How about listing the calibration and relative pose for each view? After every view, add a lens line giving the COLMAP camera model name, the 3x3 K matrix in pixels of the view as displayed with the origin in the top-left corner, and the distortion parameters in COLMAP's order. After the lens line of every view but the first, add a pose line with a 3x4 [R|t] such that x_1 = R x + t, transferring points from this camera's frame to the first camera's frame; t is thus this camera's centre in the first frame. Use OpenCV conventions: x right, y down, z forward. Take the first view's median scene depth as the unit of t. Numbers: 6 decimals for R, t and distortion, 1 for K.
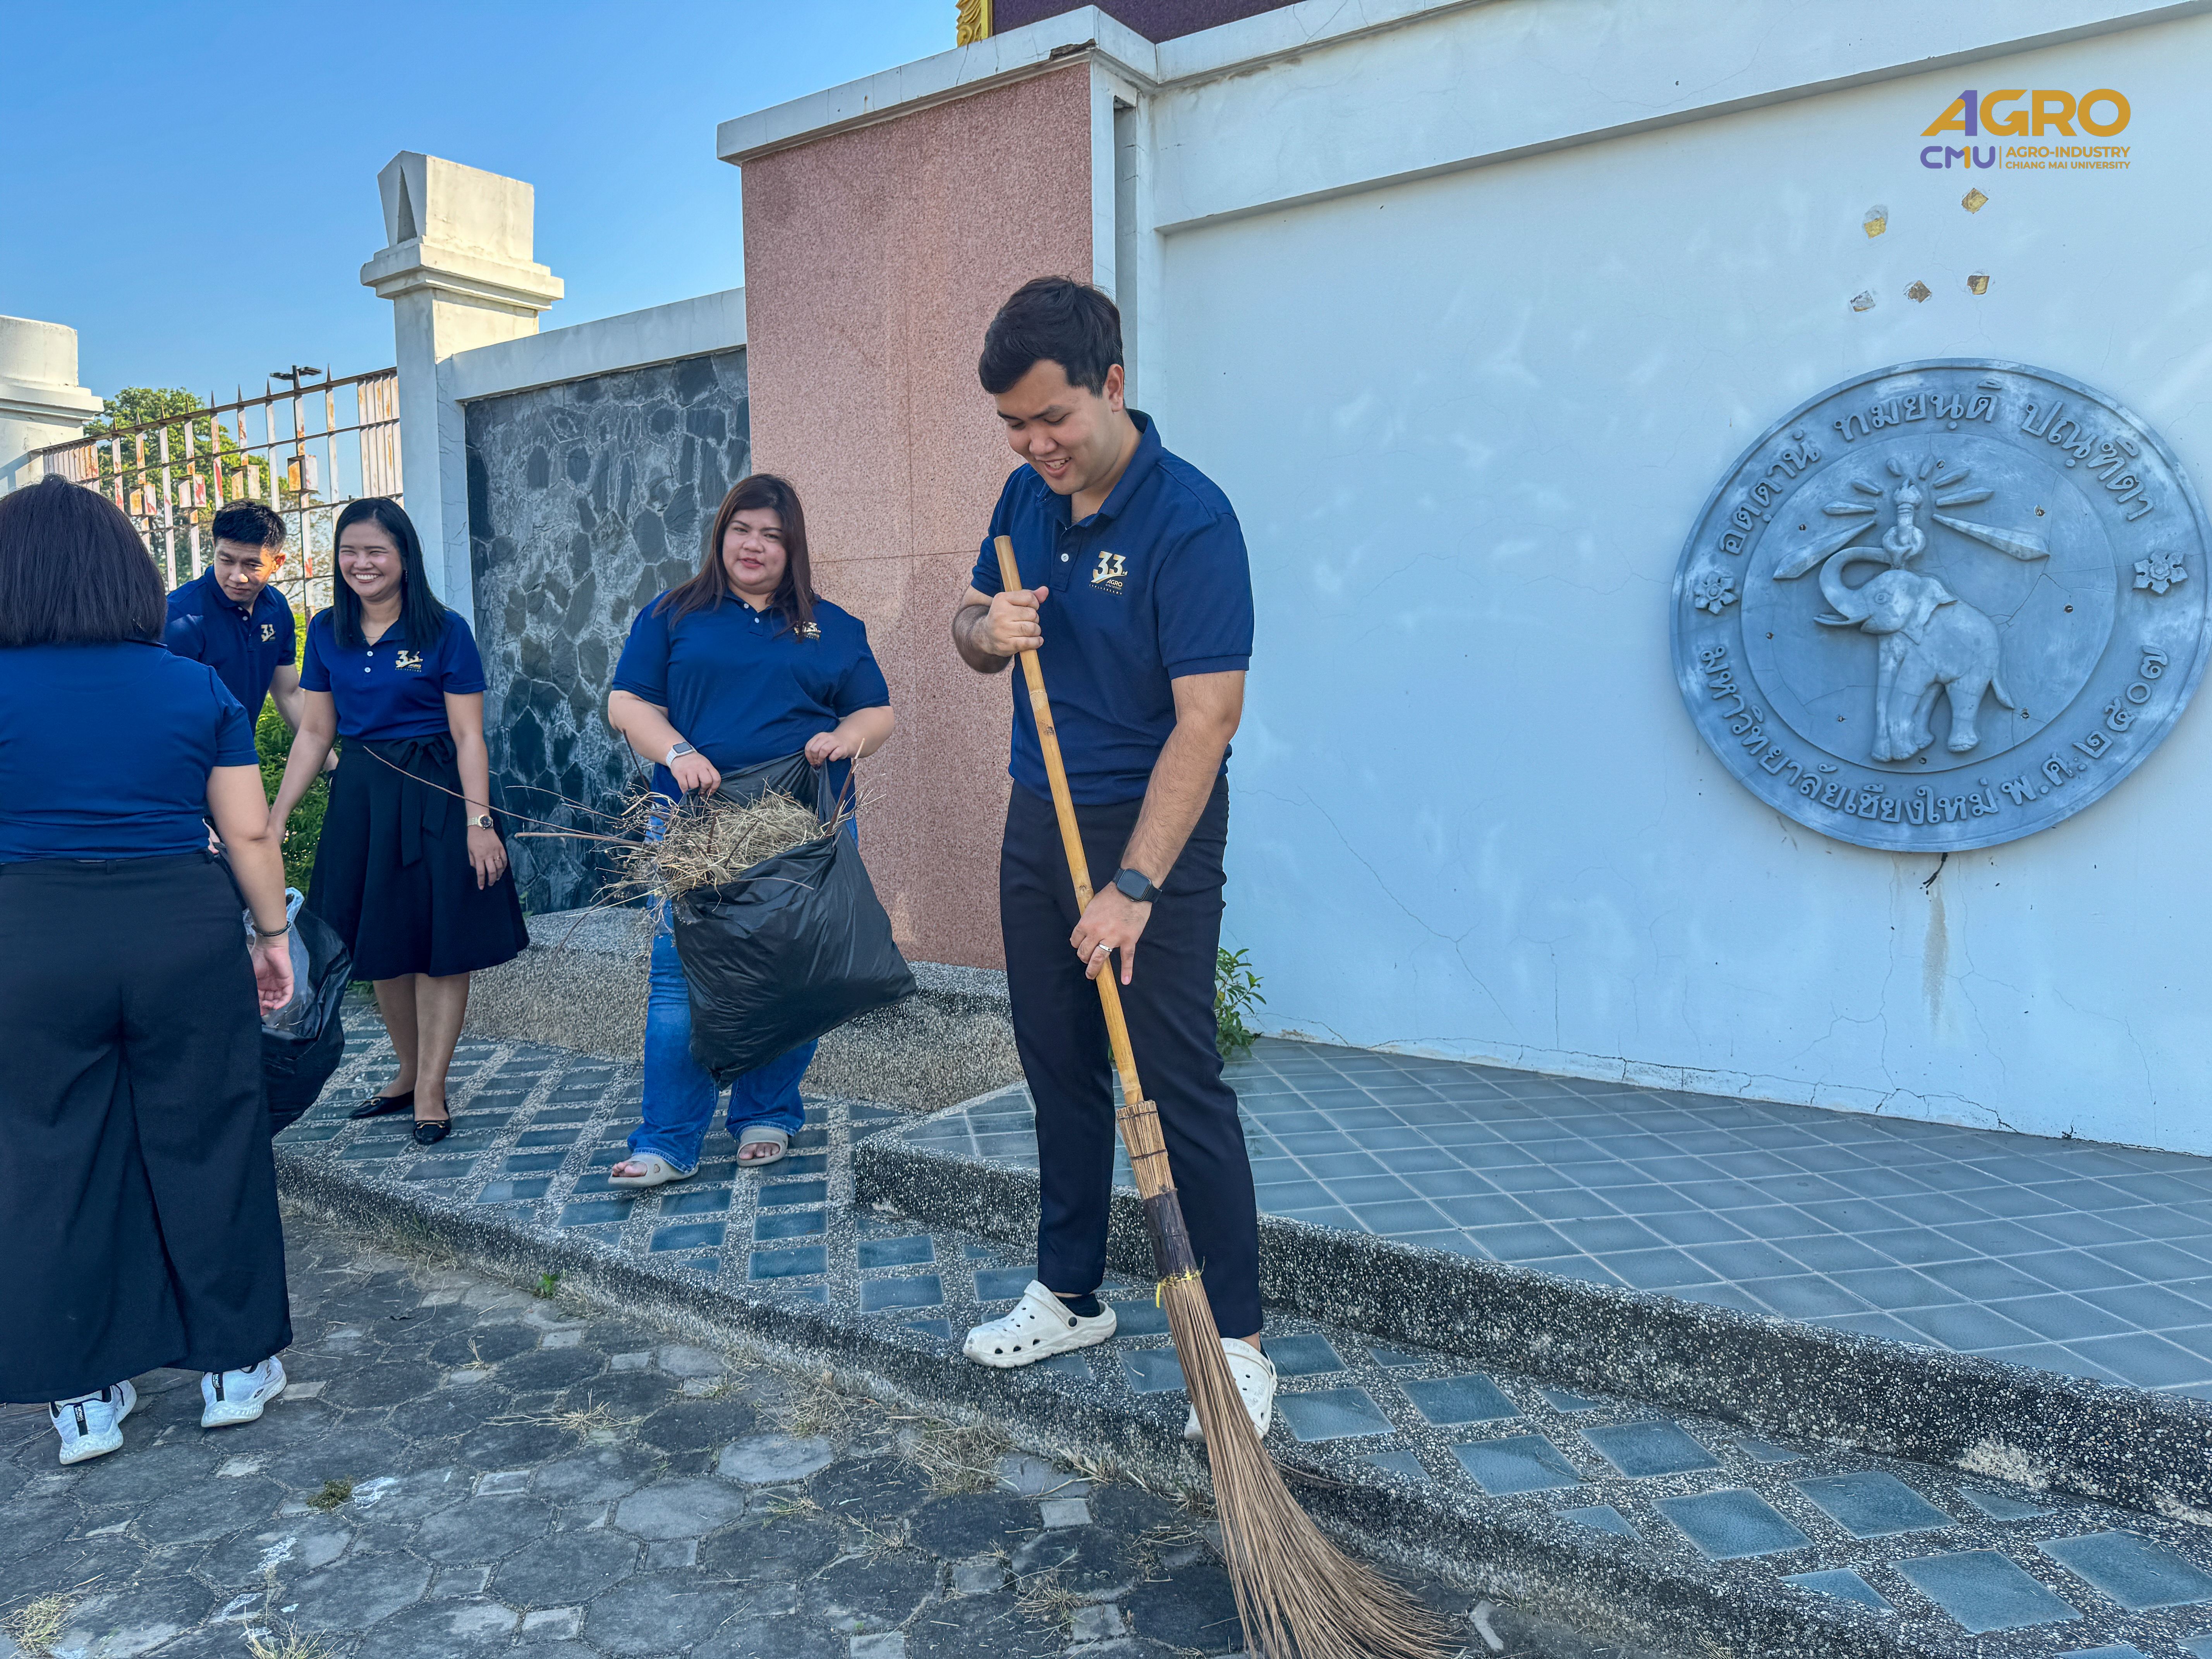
lens RADIAL K [[1561.5, 0, 1108.9], [0, 1561.5, 857.0], [0, 0, 1]] dist [0.025974, -0.038226]
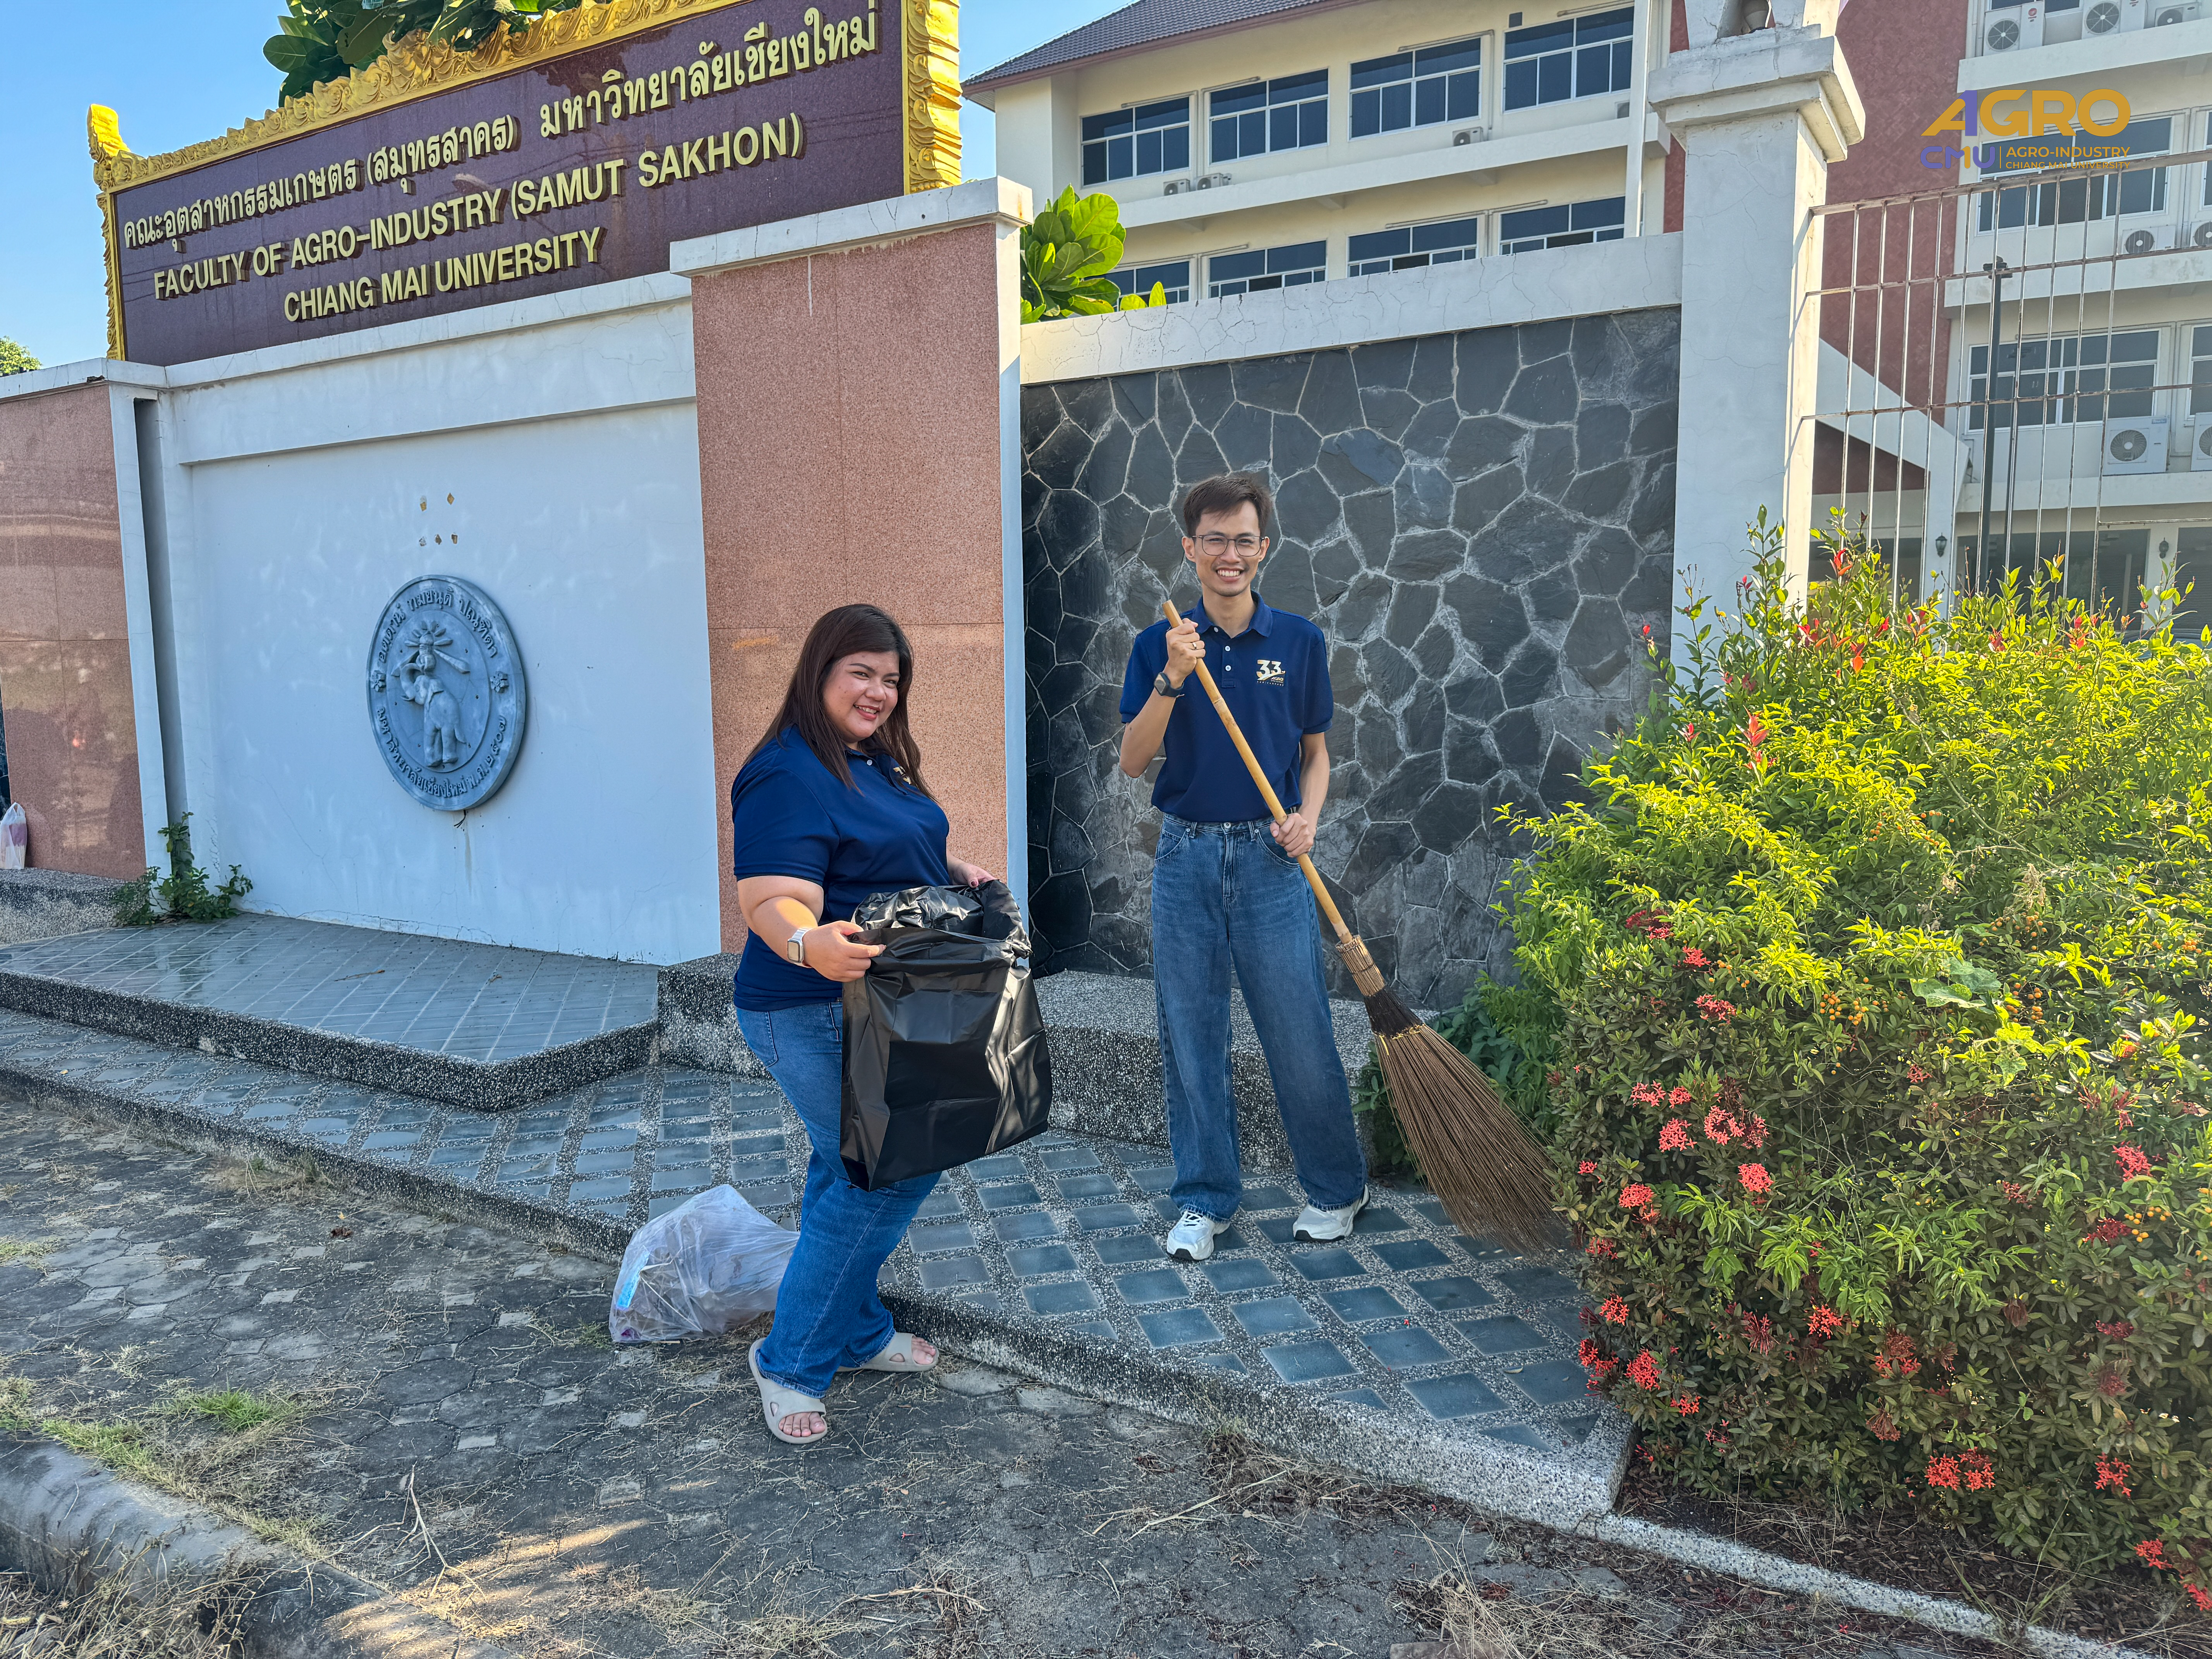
lens RADIAL K [[1561.5, 0, 1089.4], [0, 1561.5, 848.1], [0, 0, 1]] dist [0.025974, -0.038226]
pose [[0.998472, -0.002368, 0.055217, 0.908332], [0.000869, 0.999631, 0.027143, -0.006342], [-0.055261, -0.027054, 0.998105, -0.810541]]
